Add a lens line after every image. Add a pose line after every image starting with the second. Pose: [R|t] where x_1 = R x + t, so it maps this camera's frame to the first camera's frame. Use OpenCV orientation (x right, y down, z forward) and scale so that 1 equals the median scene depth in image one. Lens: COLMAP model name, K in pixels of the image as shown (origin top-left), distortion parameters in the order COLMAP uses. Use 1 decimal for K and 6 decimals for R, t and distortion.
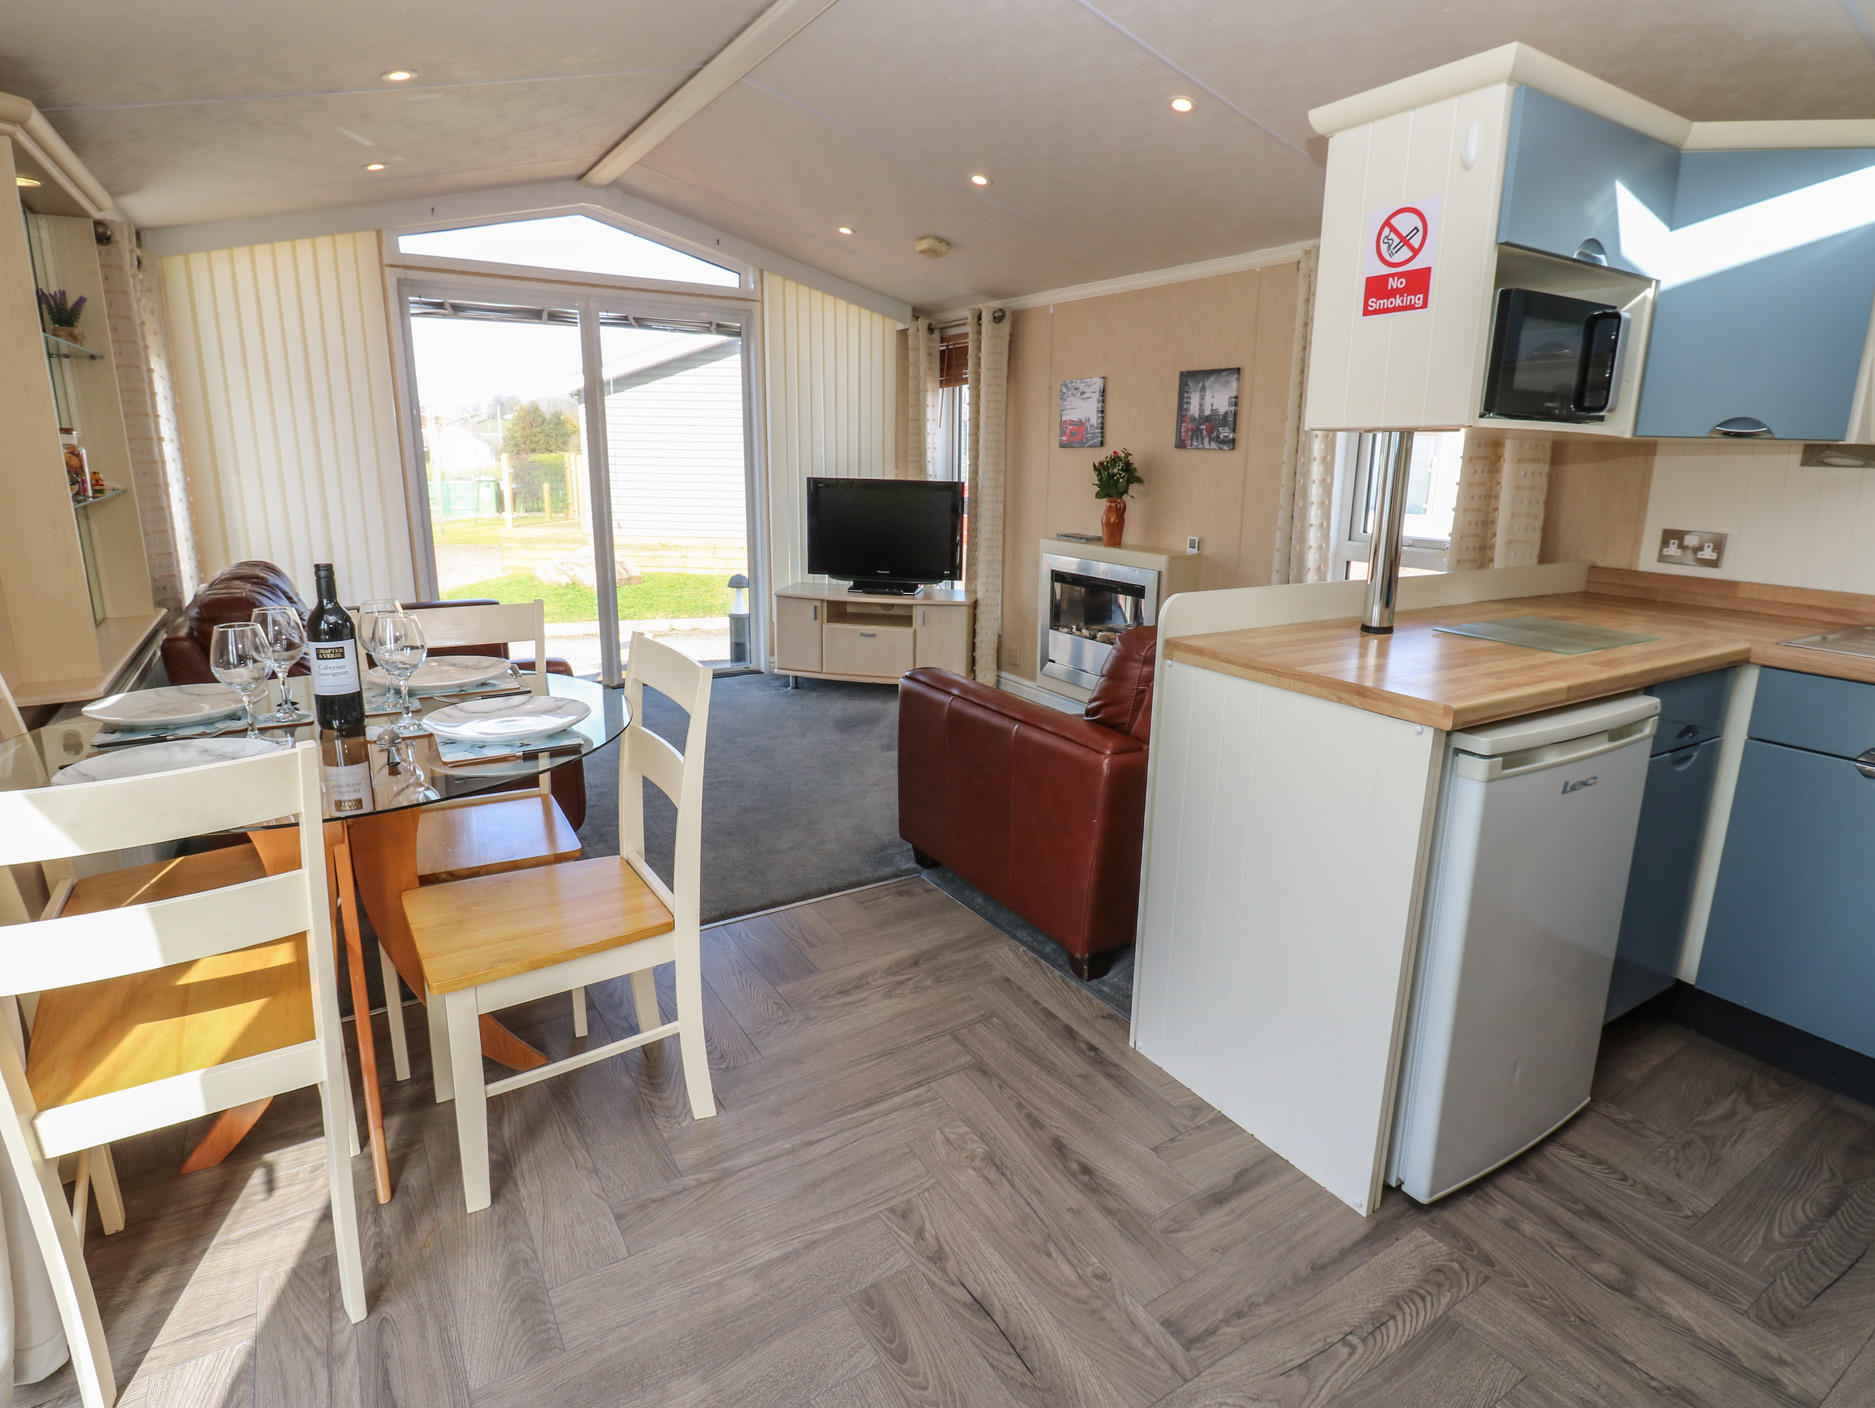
lens RADIAL K [[993.5, 0, 954.0], [0, 993.5, 677.1], [0, 0, 1]] dist [-0.001207, -0.011734]
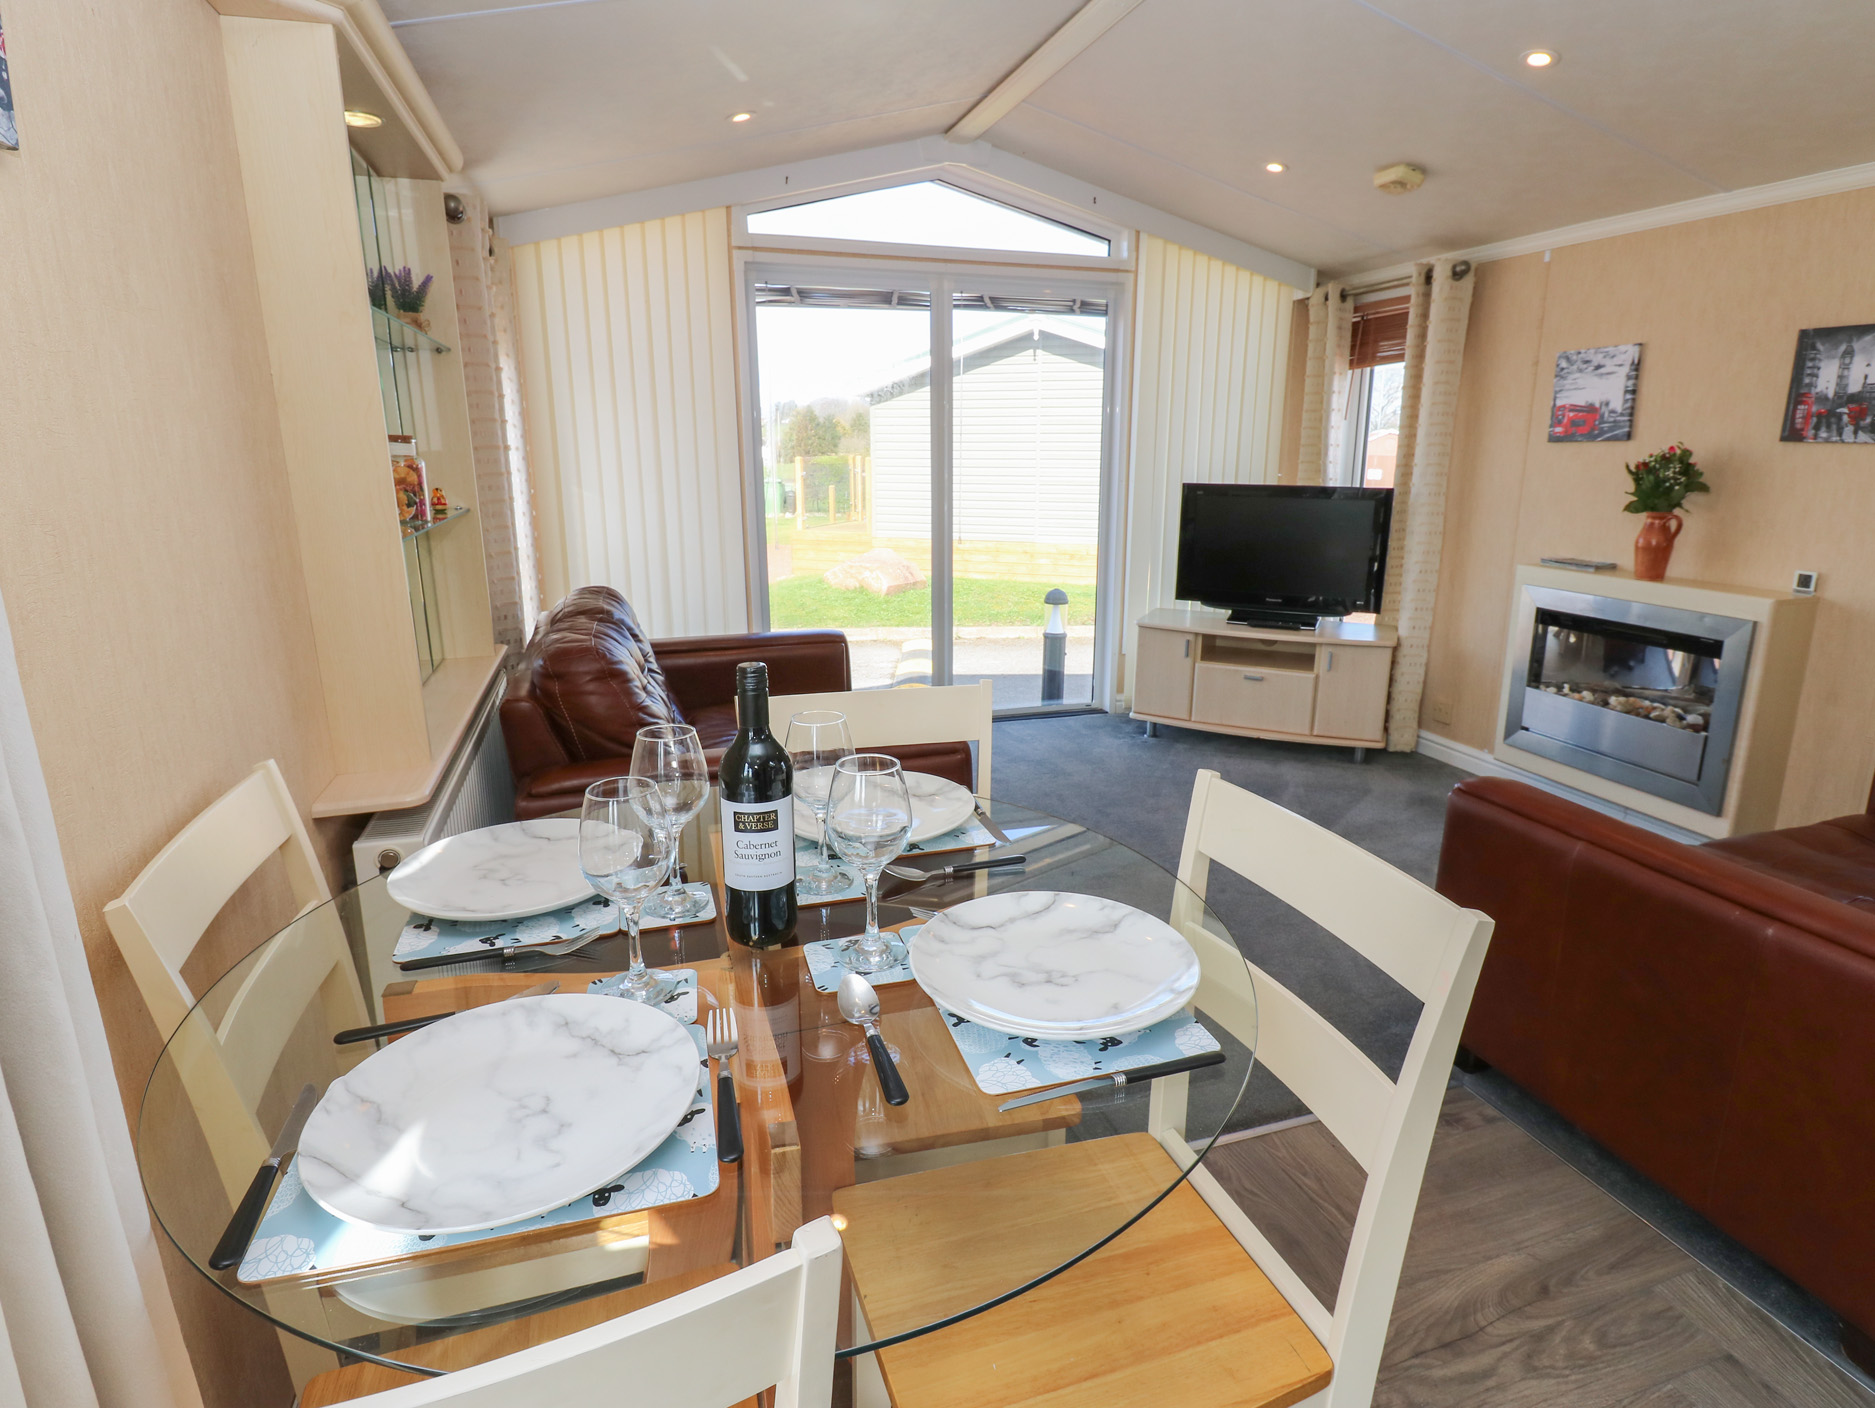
lens RADIAL K [[993.5, 0, 949.2], [0, 993.5, 686.3], [0, 0, 1]] dist [-0.001207, -0.011734]
pose [[0.967928, 0.044091, -0.247330, -0.186996], [-0.041491, 0.999015, 0.015714, -0.056818], [0.247779, -0.004948, 0.968804, 0.230670]]
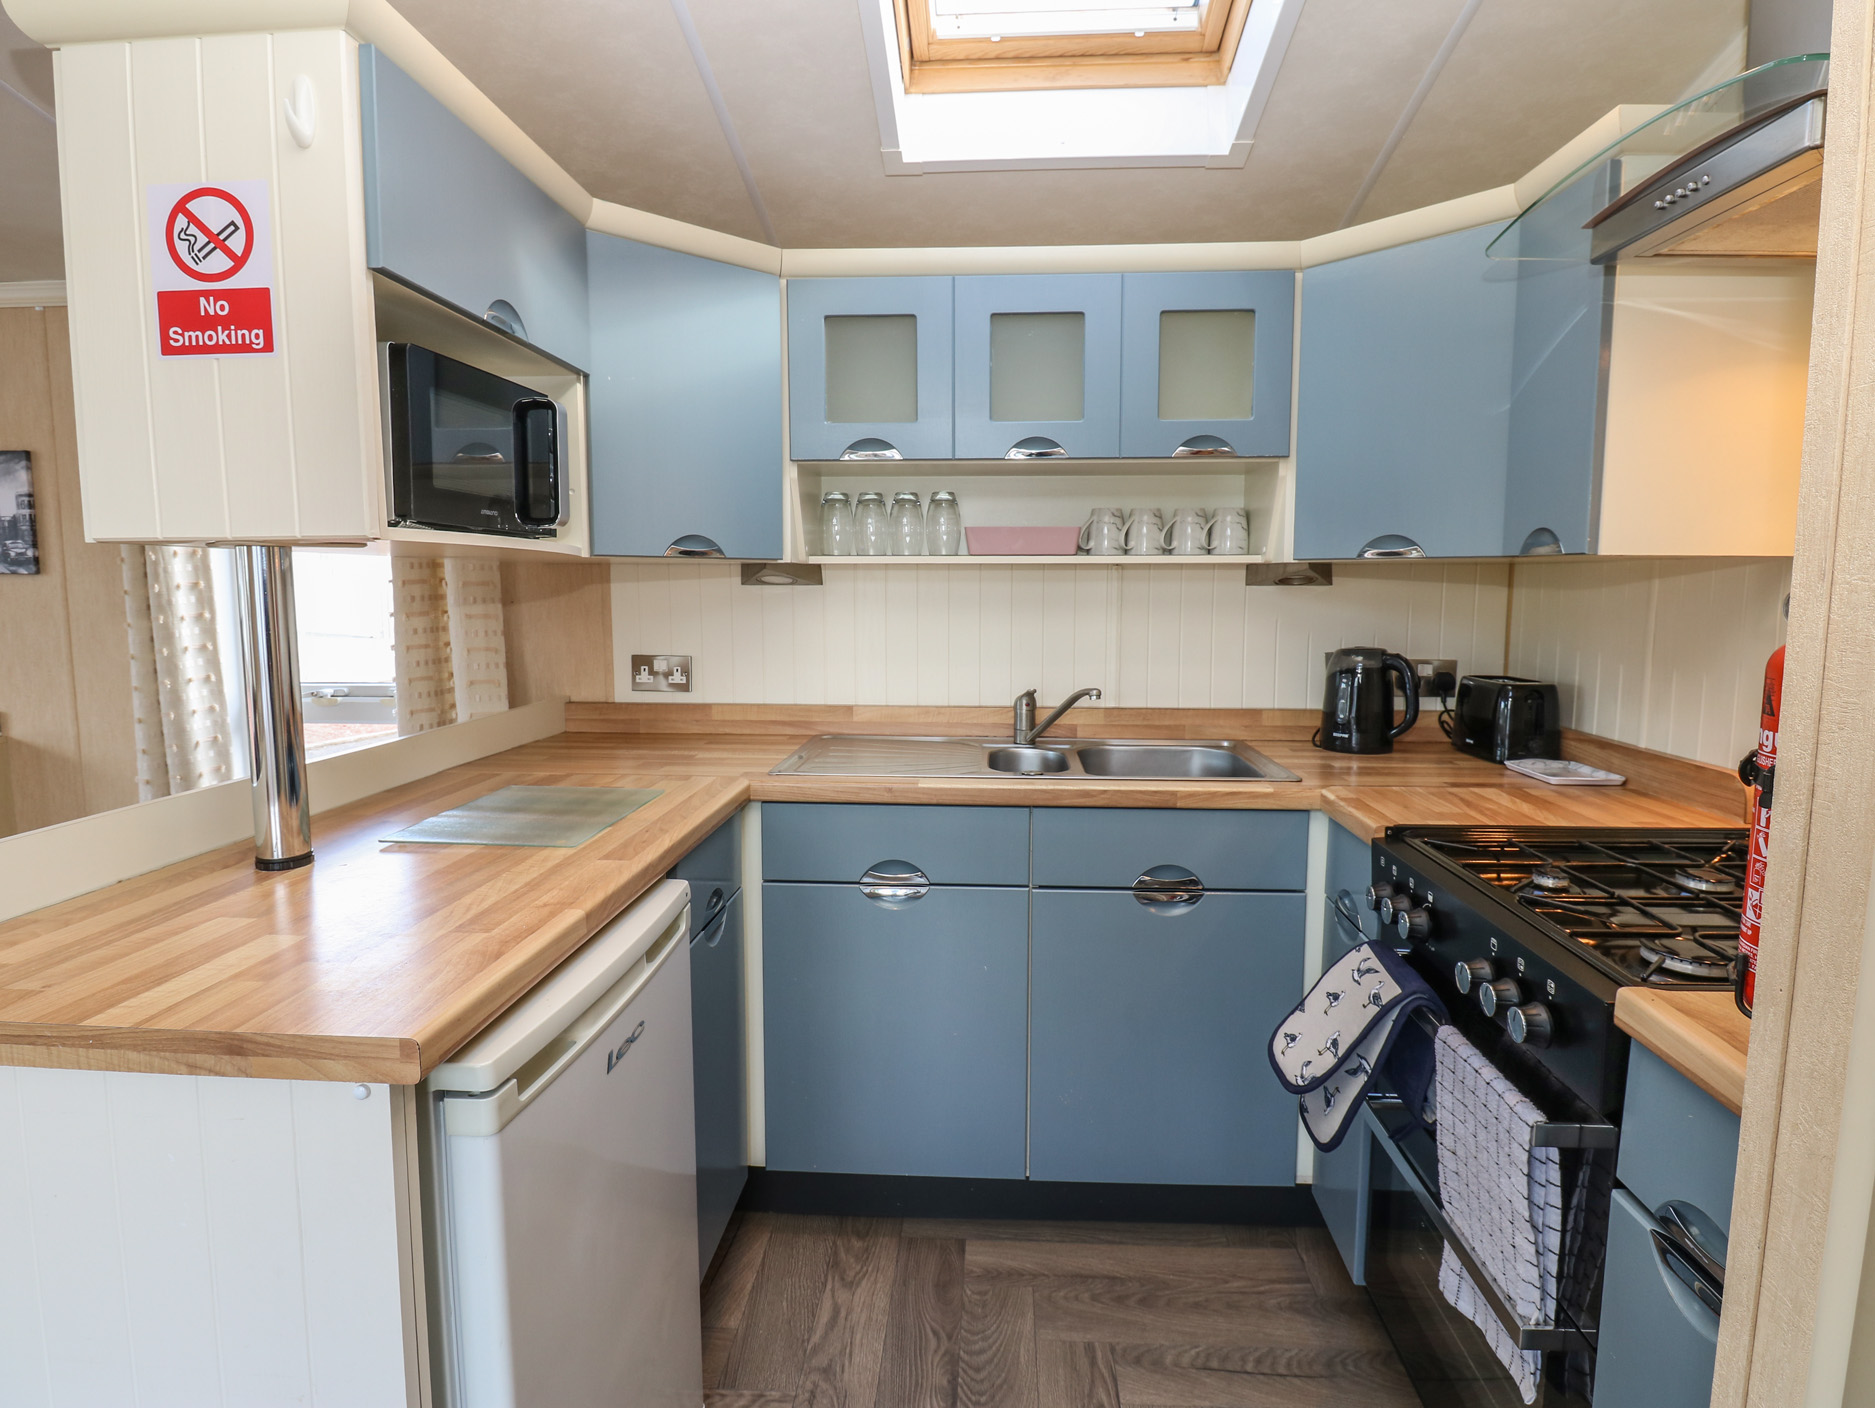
lens RADIAL K [[993.5, 0, 951.9], [0, 993.5, 686.3], [0, 0, 1]] dist [-0.001207, -0.011734]
pose [[0.575806, -0.099080, 0.811561, 0.106605], [0.185679, 0.982540, -0.011785, -0.042616], [-0.796223, 0.157475, 0.584149, 0.178015]]
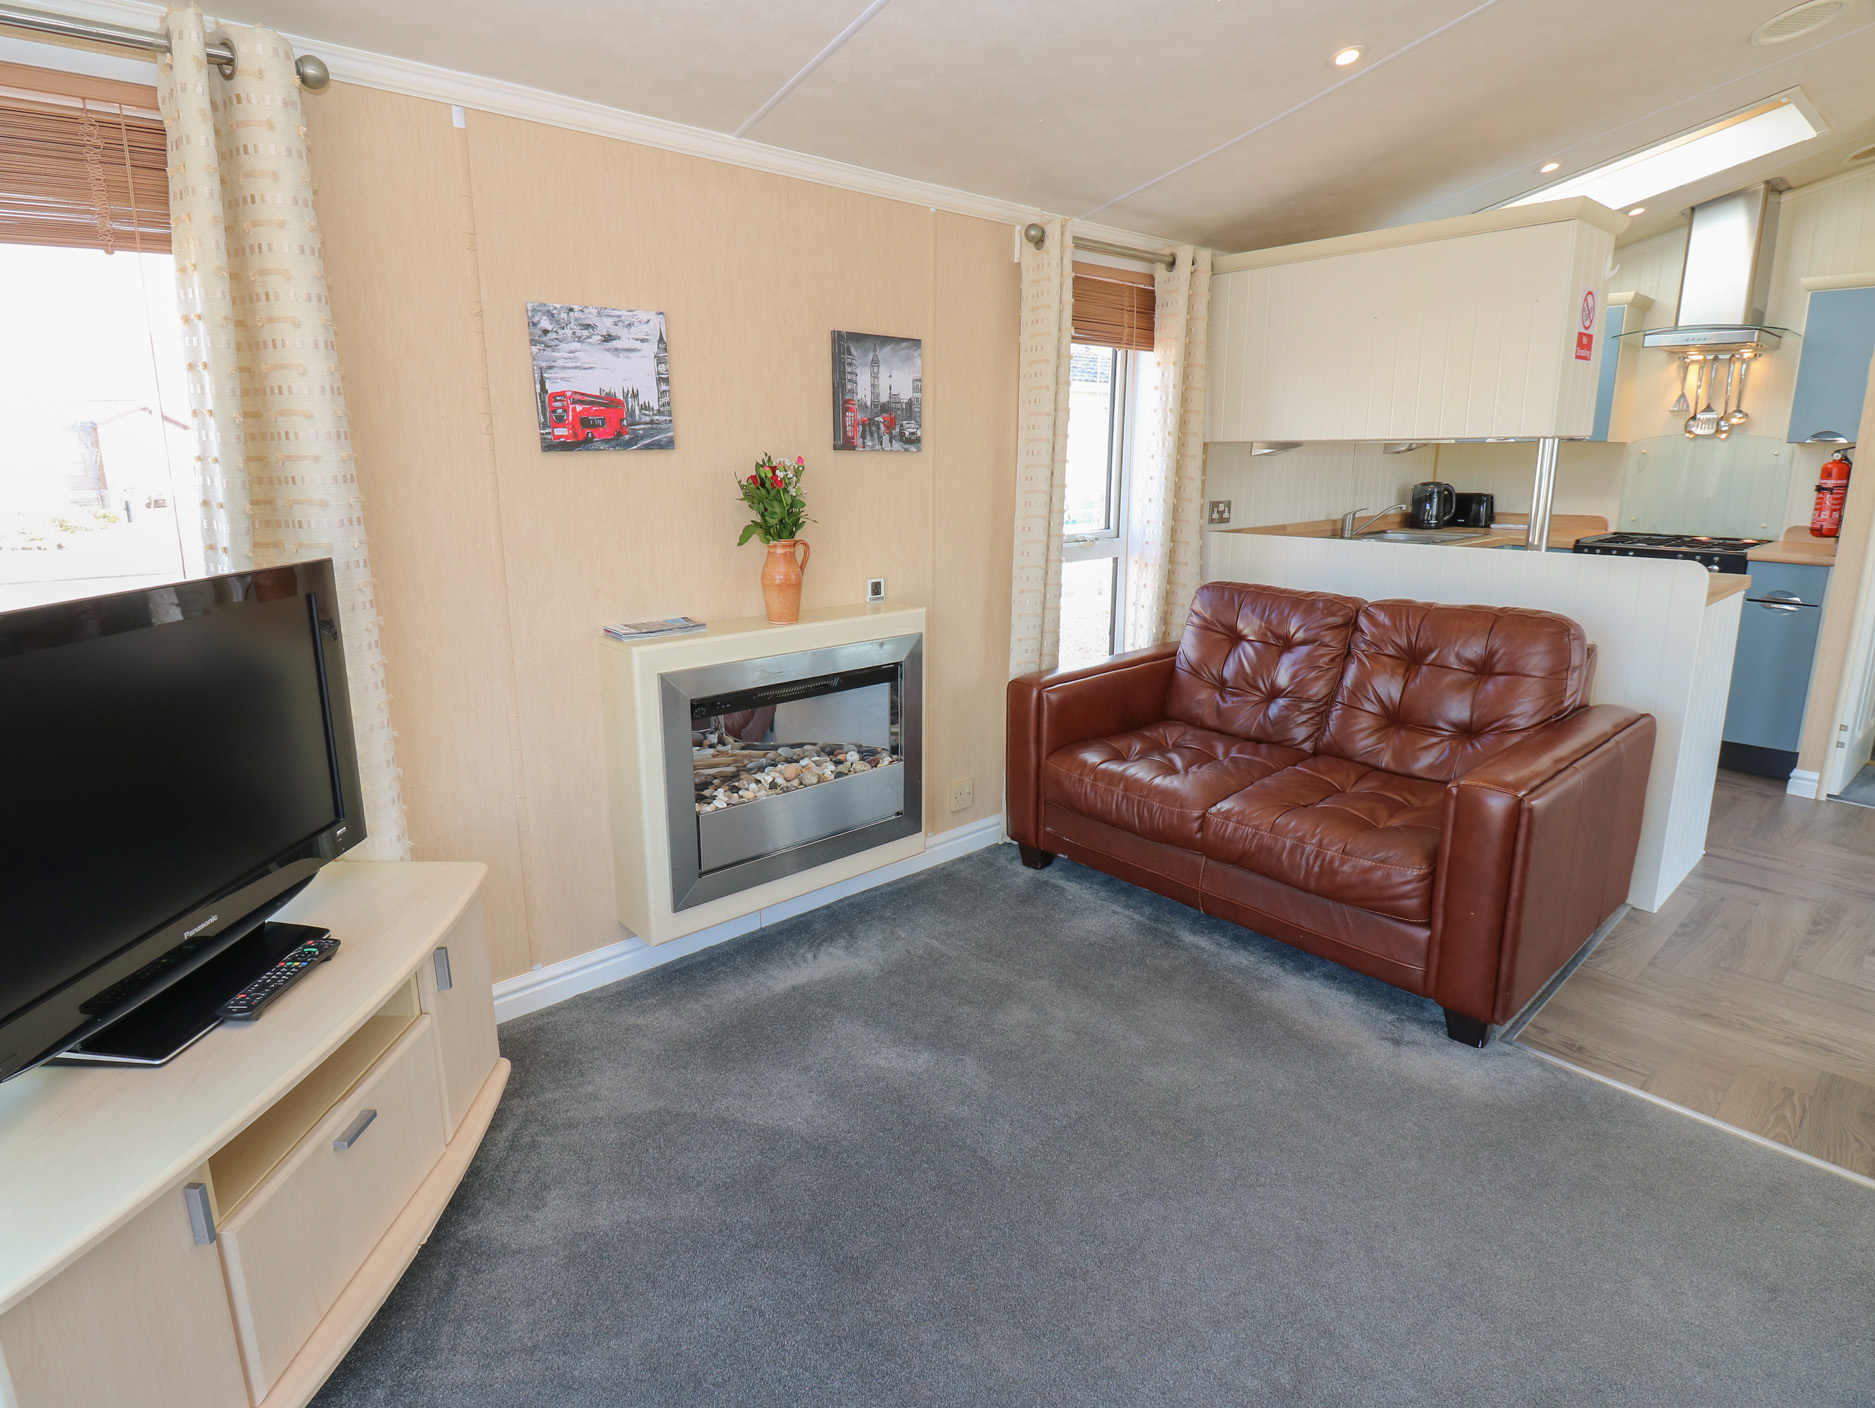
lens RADIAL K [[993.5, 0, 935.2], [0, 993.5, 683.5], [0, 0, 1]] dist [-0.001207, -0.011734]
pose [[-0.173620, -0.236780, 0.955924, -0.520601], [0.220427, 0.936696, 0.272053, -0.296038], [-0.959827, 0.257946, -0.110437, 1.241232]]
